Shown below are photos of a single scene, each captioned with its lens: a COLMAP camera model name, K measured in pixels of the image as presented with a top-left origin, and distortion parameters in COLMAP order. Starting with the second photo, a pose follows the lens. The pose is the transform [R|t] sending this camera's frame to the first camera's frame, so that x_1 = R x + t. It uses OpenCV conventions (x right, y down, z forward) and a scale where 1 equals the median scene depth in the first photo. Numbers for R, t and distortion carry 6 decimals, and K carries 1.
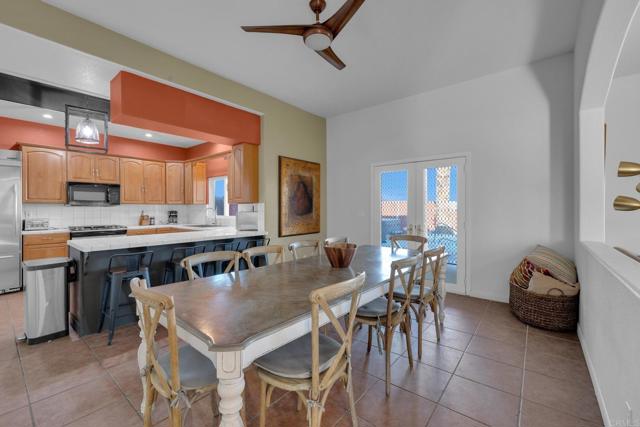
lens RADIAL K [[269.7, 0, 320.1], [0, 269.7, 210.5], [0, 0, 1]] dist [0.001181, 0.000210]
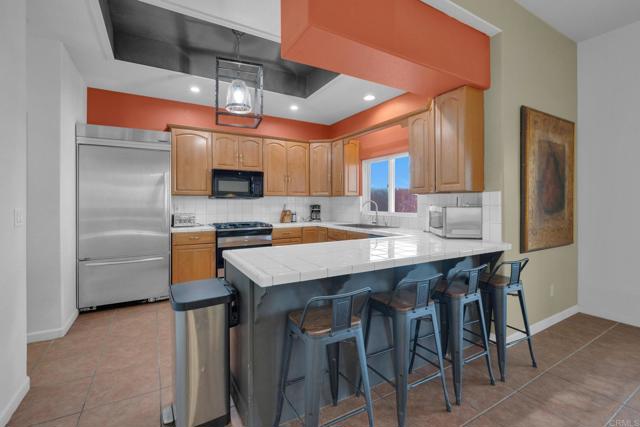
lens RADIAL K [[287.4, 0, 320.3], [0, 287.4, 205.2], [0, 0, 1]] dist [-0.002207, -0.000085]
pose [[0.935461, 0.004292, -0.353405, -0.300748], [-0.003541, 0.999990, 0.002771, 0.000364], [0.353413, -0.001341, 0.935466, 0.278525]]
